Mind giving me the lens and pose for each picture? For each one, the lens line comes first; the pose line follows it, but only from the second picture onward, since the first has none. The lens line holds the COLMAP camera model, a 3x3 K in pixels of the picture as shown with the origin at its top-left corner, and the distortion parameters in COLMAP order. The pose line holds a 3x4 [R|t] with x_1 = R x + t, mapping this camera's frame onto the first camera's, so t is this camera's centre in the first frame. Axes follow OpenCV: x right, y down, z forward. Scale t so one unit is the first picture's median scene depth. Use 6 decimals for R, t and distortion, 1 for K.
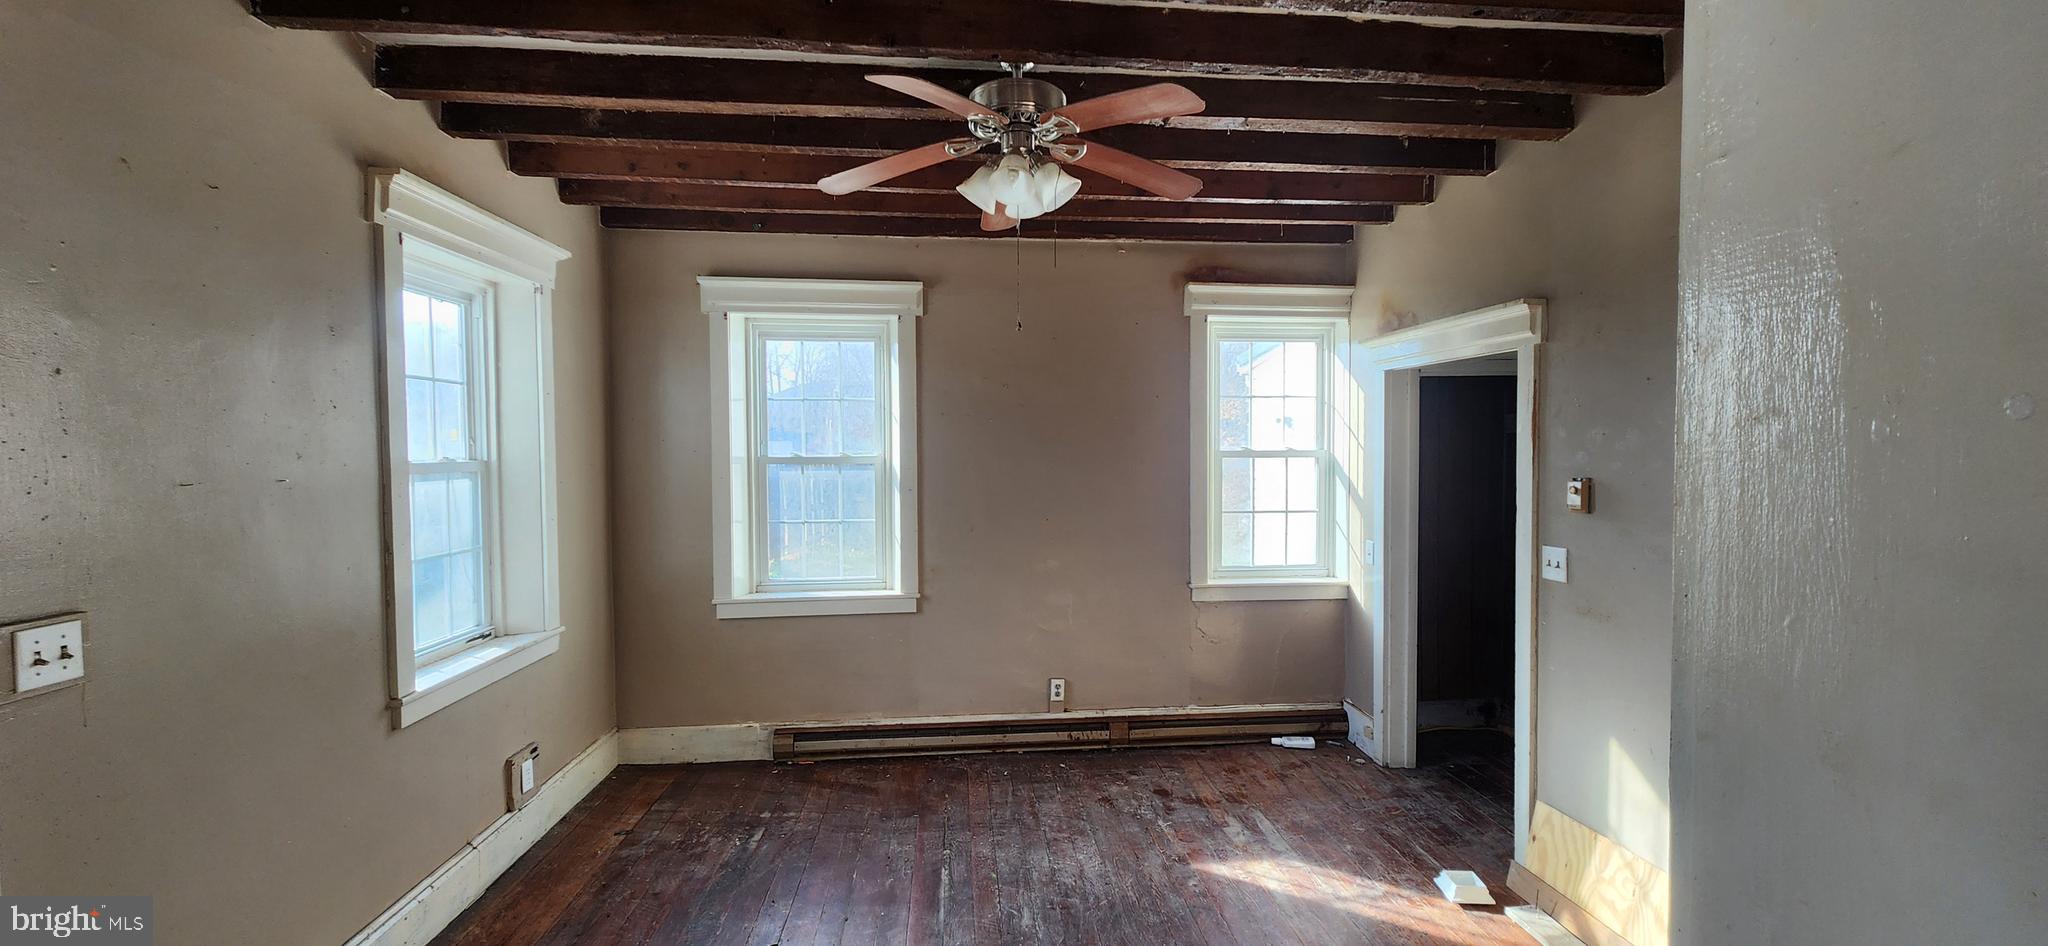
lens RADIAL K [[847.4, 0, 1027.5], [0, 847.4, 463.6], [0, 0, 1]] dist [0.024023, 0.000053]
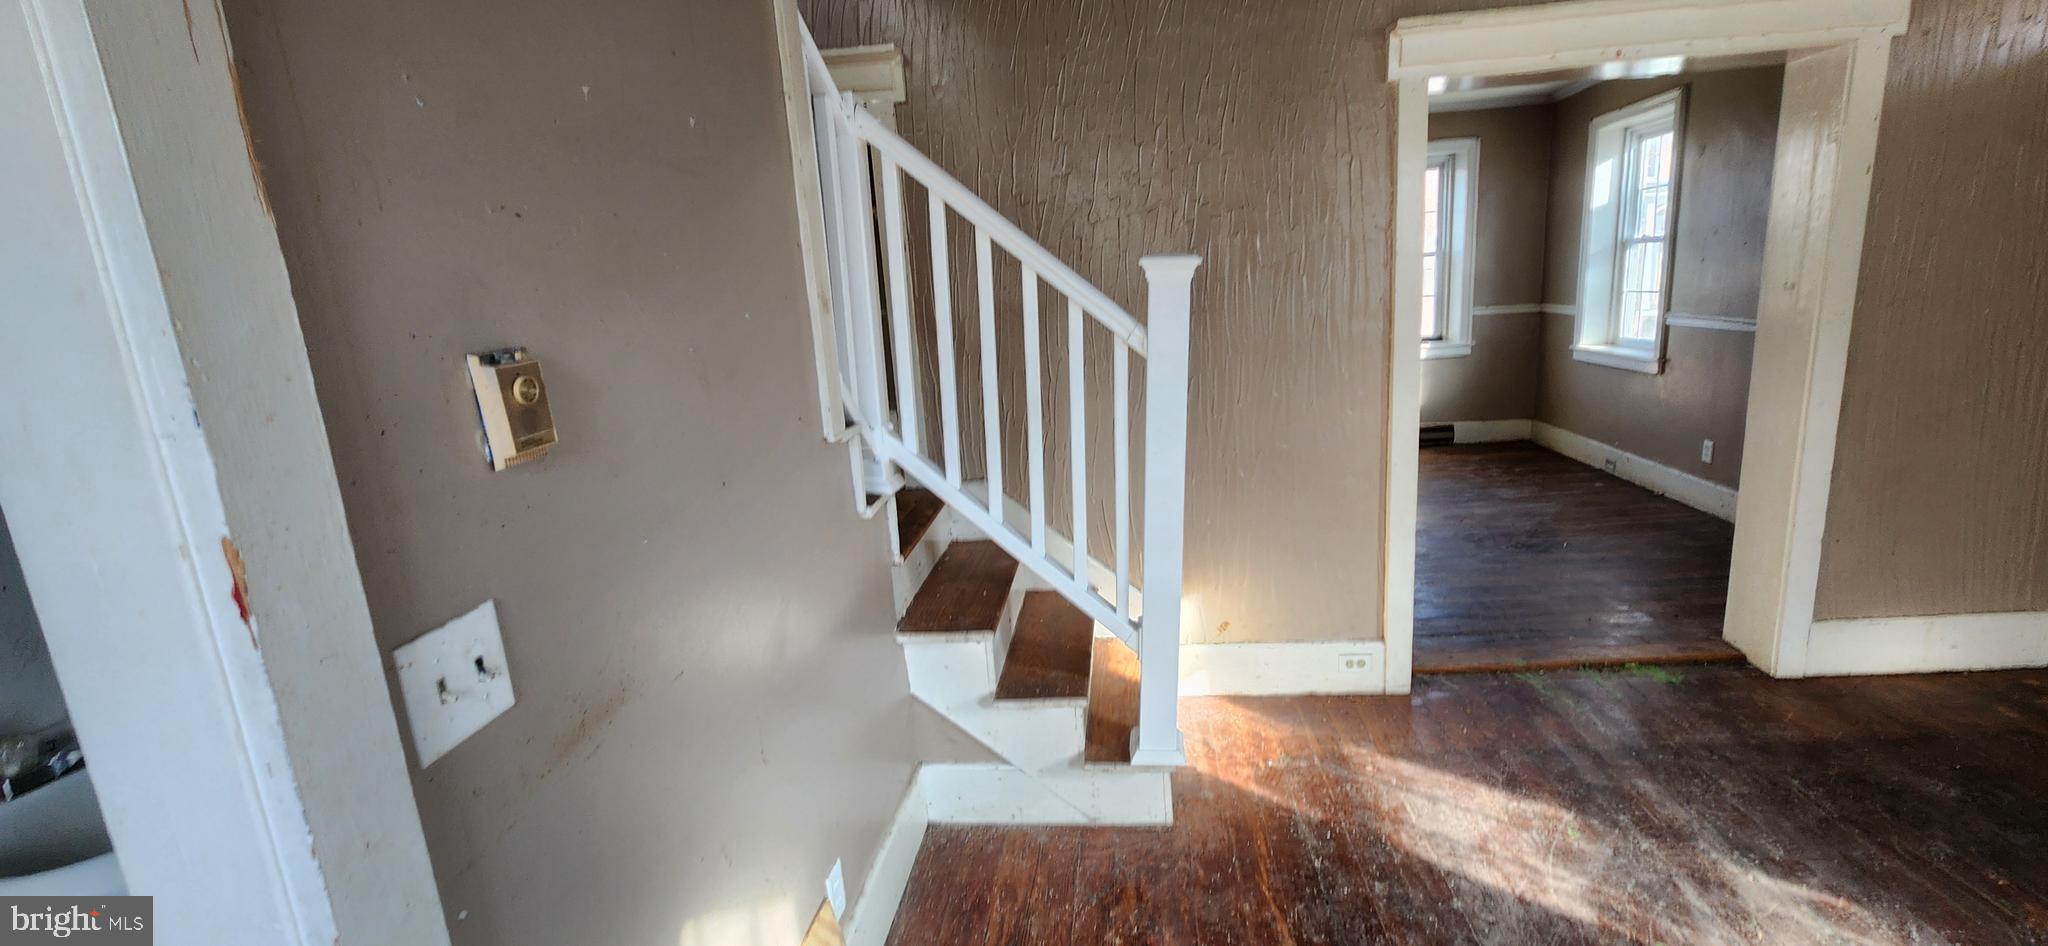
lens RADIAL K [[849.5, 0, 1057.3], [0, 849.5, 463.0], [0, 0, 1]] dist [0.001748, 0.000210]
pose [[-0.982075, 0.030675, 0.185980, 0.274094], [0.073890, 0.970350, 0.230133, -0.000007], [-0.173407, 0.239750, -0.955222, 0.895272]]
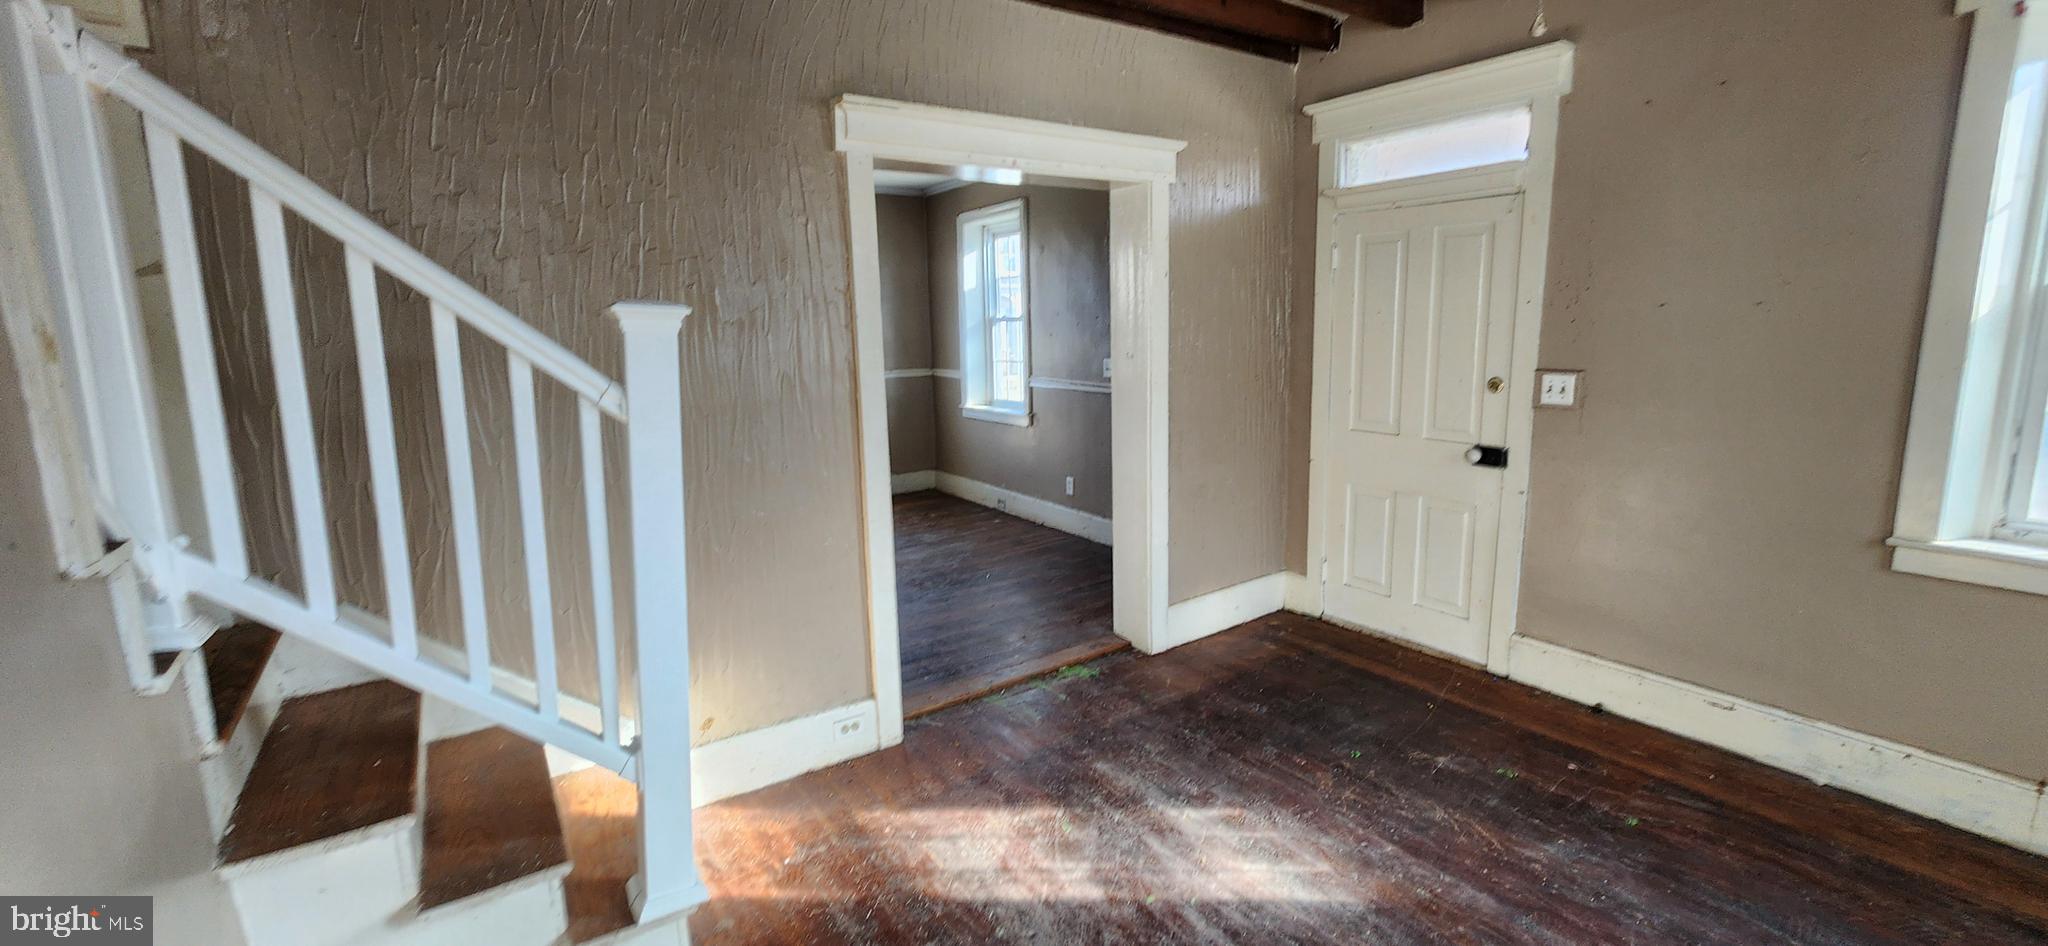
lens RADIAL K [[847.0, 0, 1064.3], [0, 847.0, 465.4], [0, 0, 1]] dist [0.000264, 0.000123]
pose [[-0.864260, 0.105581, -0.491840, 0.338204], [0.010125, 0.981179, 0.192834, 0.001434], [0.502943, 0.161678, -0.849063, 0.855085]]
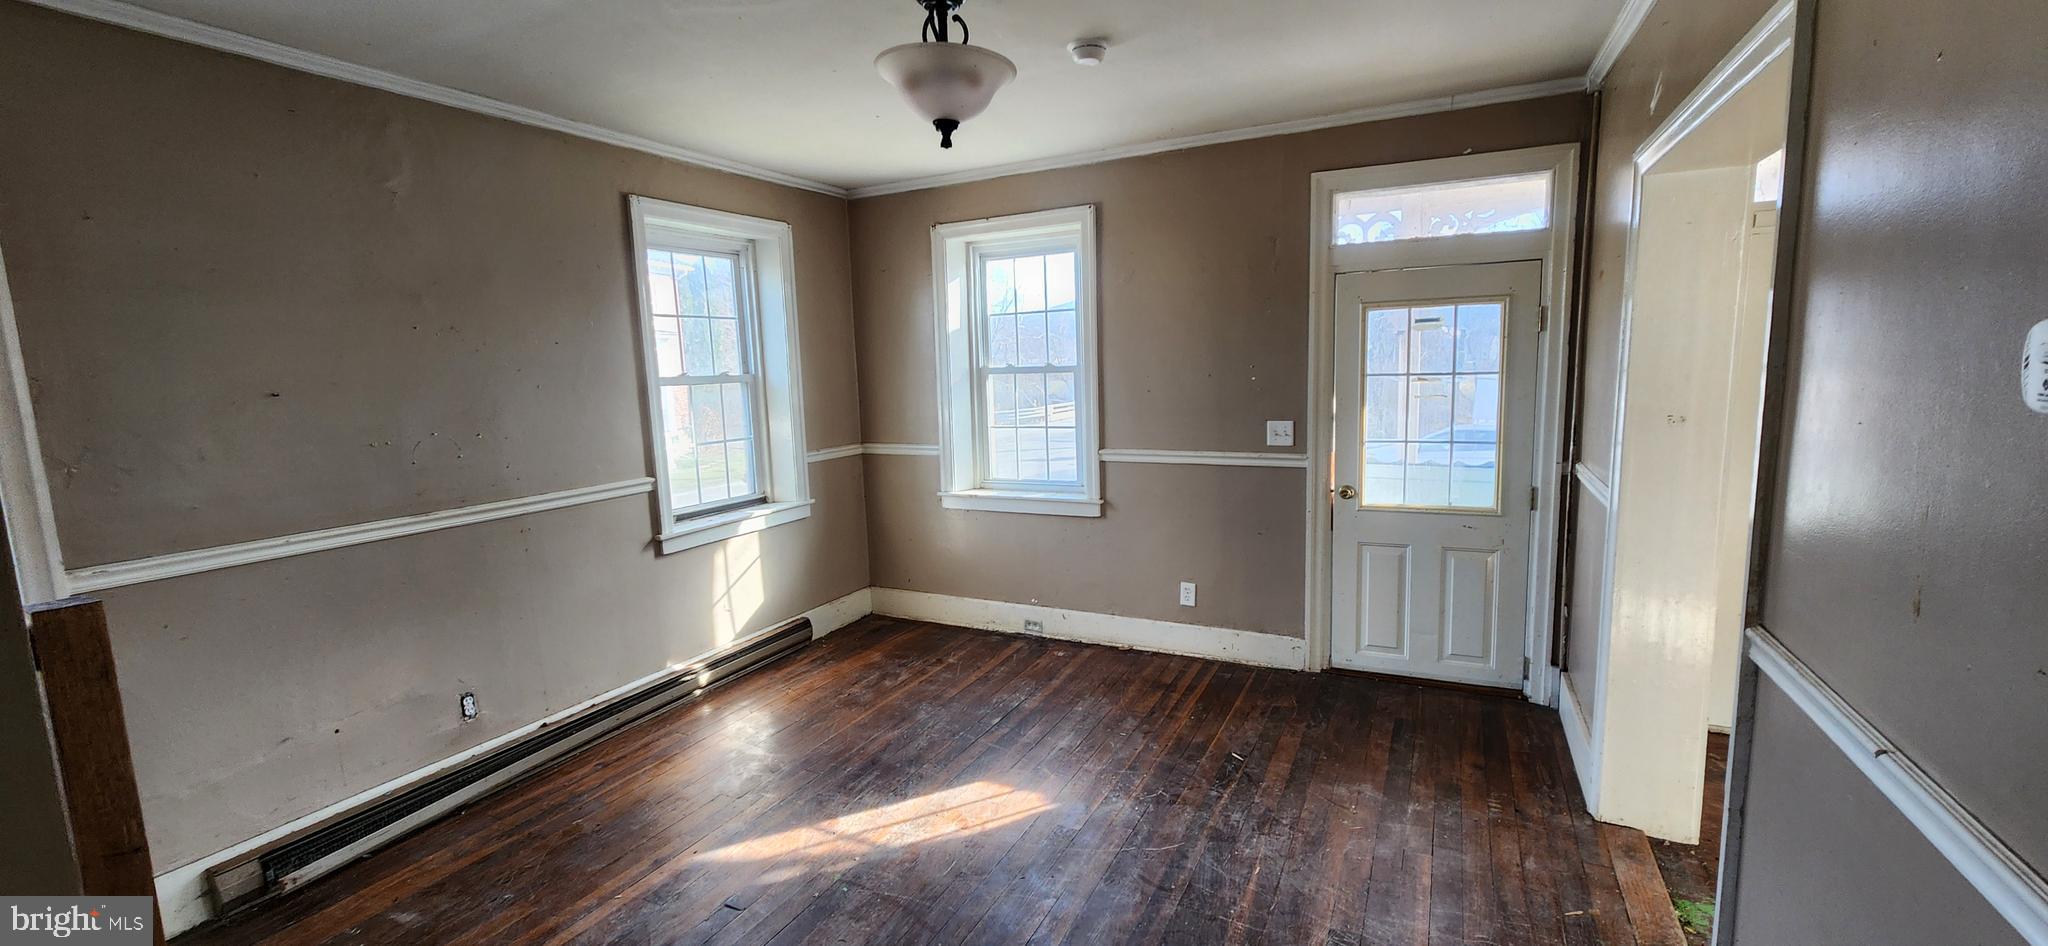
lens RADIAL K [[829.8, 0, 1042.8], [0, 829.8, 475.7], [0, 0, 1]] dist [-0.003097, -0.000367]
pose [[-0.528063, 0.137671, -0.837972, 0.575578], [0.012216, 0.987901, 0.154605, 0.003703], [0.849117, 0.071405, -0.523355, 0.018857]]
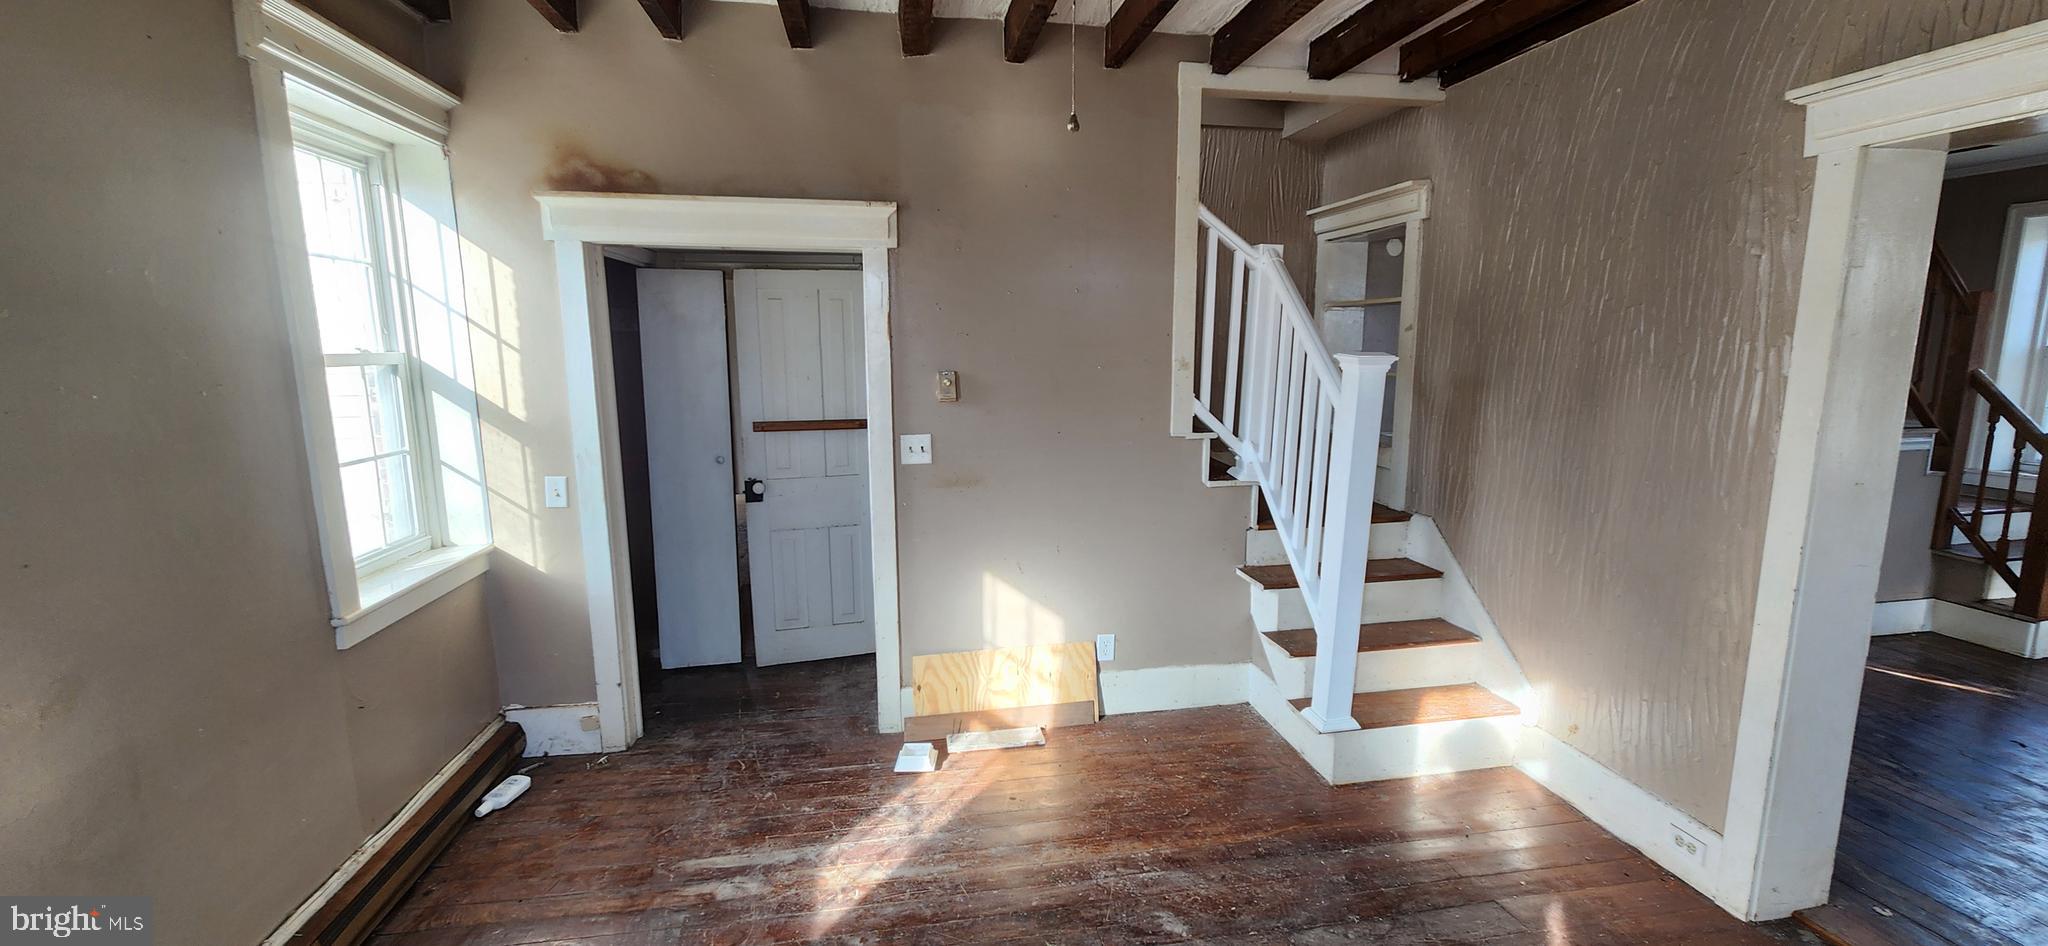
lens RADIAL K [[836.9, 0, 1051.4], [0, 836.9, 469.3], [0, 0, 1]] dist [0.000388, 0.000028]
pose [[-0.098949, -0.142473, 0.984840, -0.366992], [0.024506, 0.989048, 0.145544, -0.009879], [-0.994791, 0.038536, -0.094374, 0.684343]]
